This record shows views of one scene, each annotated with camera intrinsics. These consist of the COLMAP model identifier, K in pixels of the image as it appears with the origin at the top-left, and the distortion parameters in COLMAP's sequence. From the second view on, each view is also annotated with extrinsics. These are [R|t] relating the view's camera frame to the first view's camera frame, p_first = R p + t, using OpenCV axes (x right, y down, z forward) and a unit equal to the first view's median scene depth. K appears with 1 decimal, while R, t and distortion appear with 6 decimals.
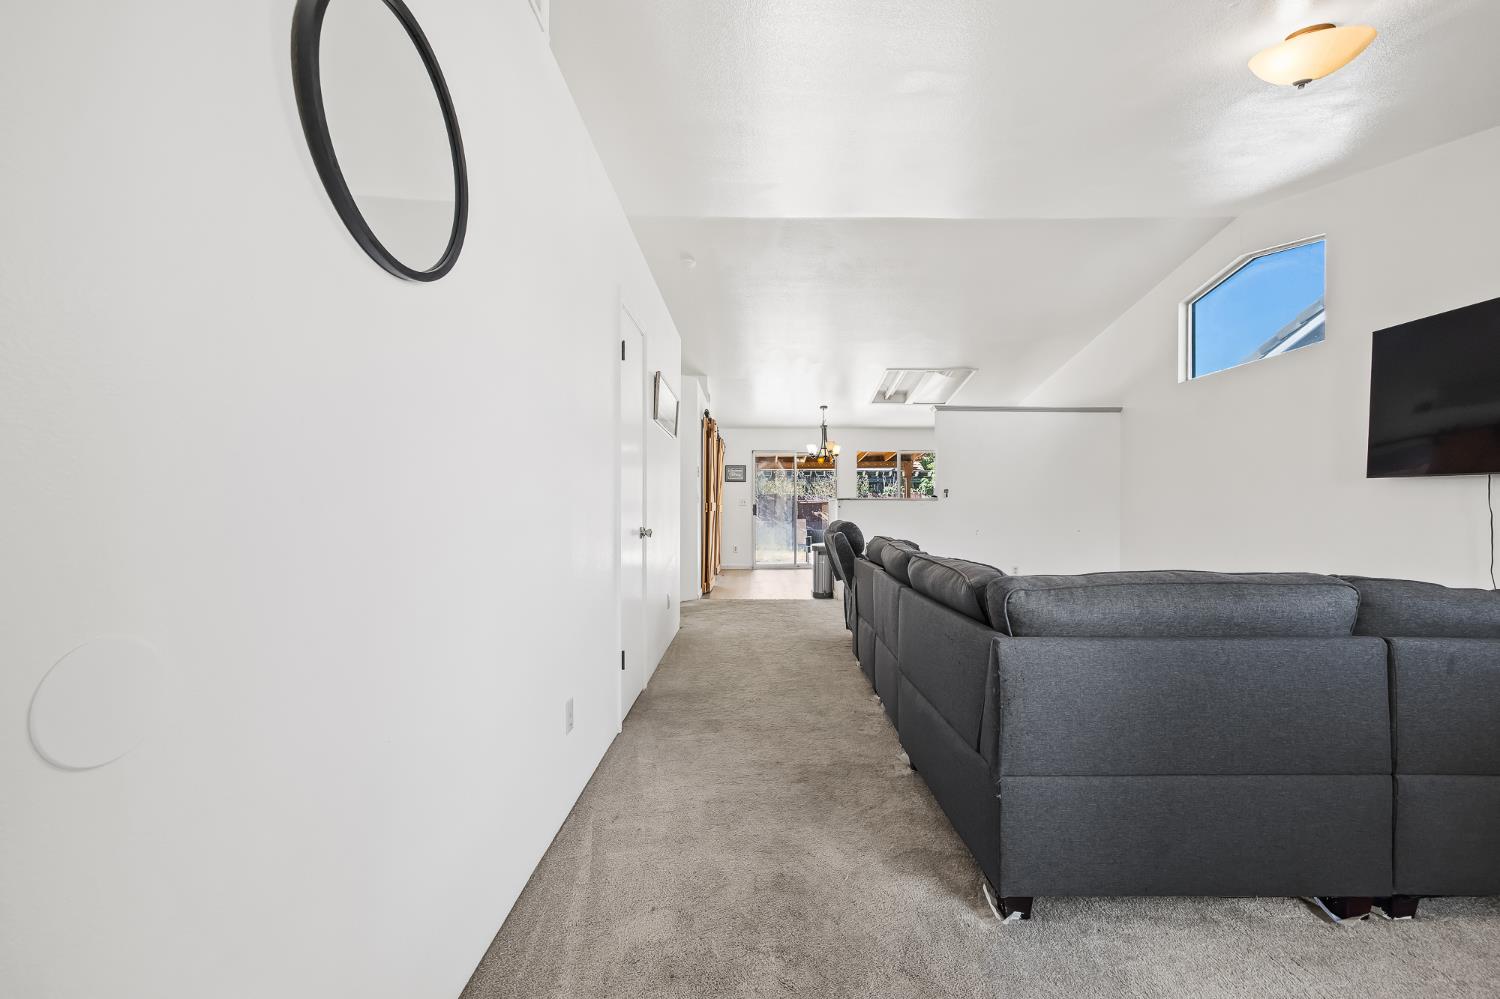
lens RADIAL K [[602.0, 0, 751.3], [0, 602.0, 504.7], [0, 0, 1]] dist [-0.008993, 0.001833]
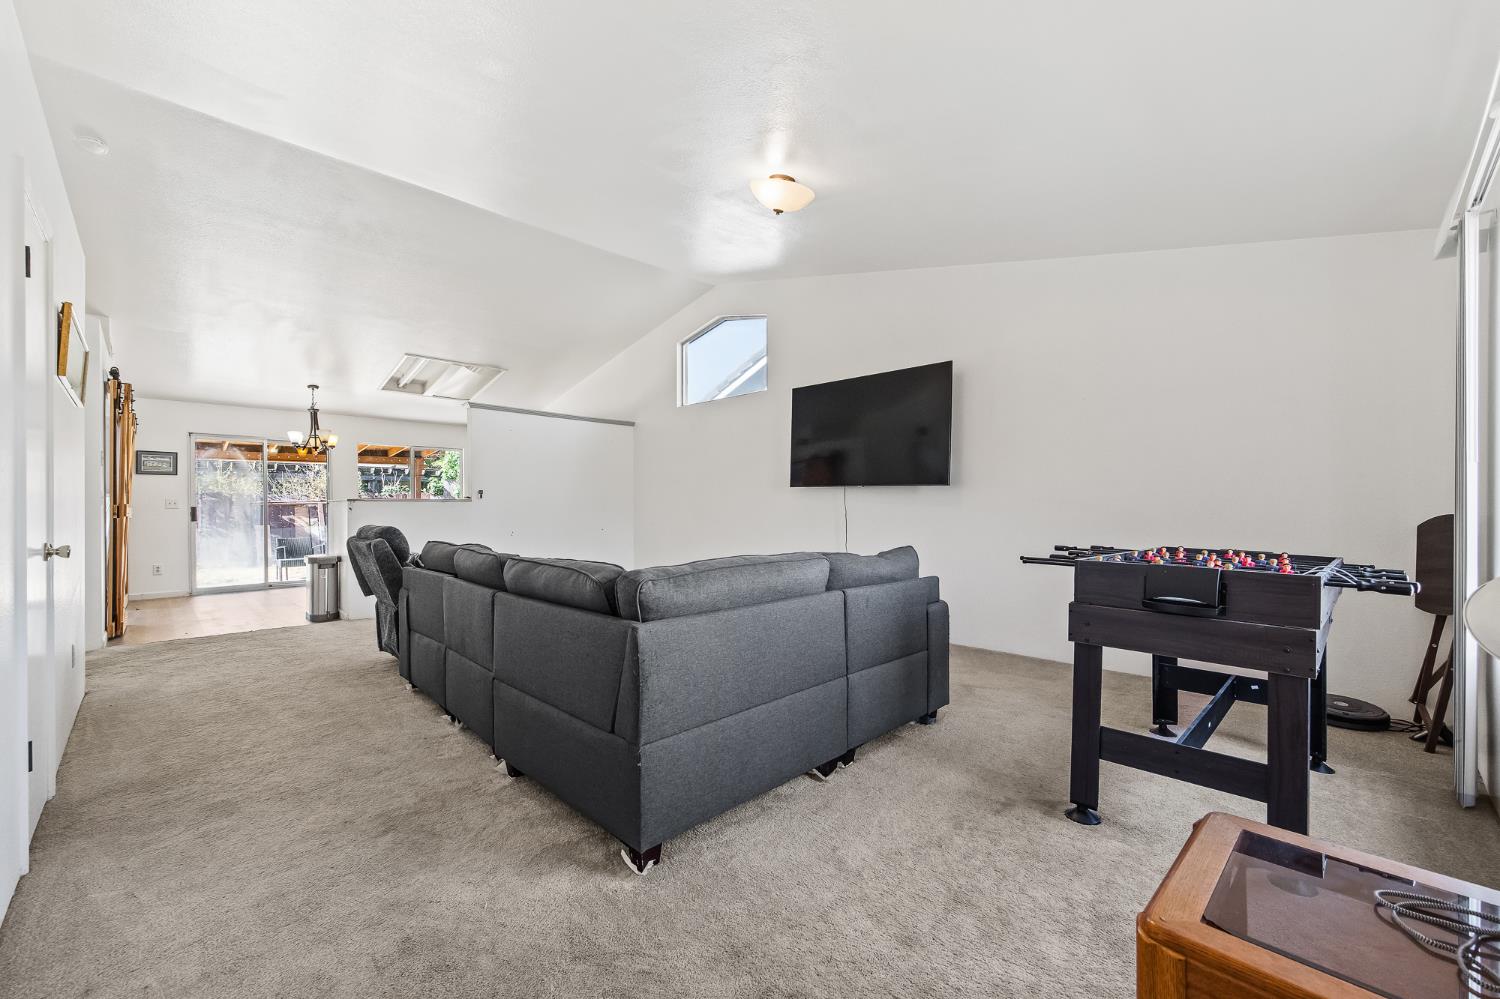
lens RADIAL K [[602.0, 0, 757.0], [0, 602.0, 503.6], [0, 0, 1]] dist [-0.008993, 0.001833]
pose [[0.701245, -0.000249, 0.712921, -0.146368], [0.002619, 0.999994, -0.002227, -0.001828], [-0.712916, 0.003429, 0.701241, 0.027772]]
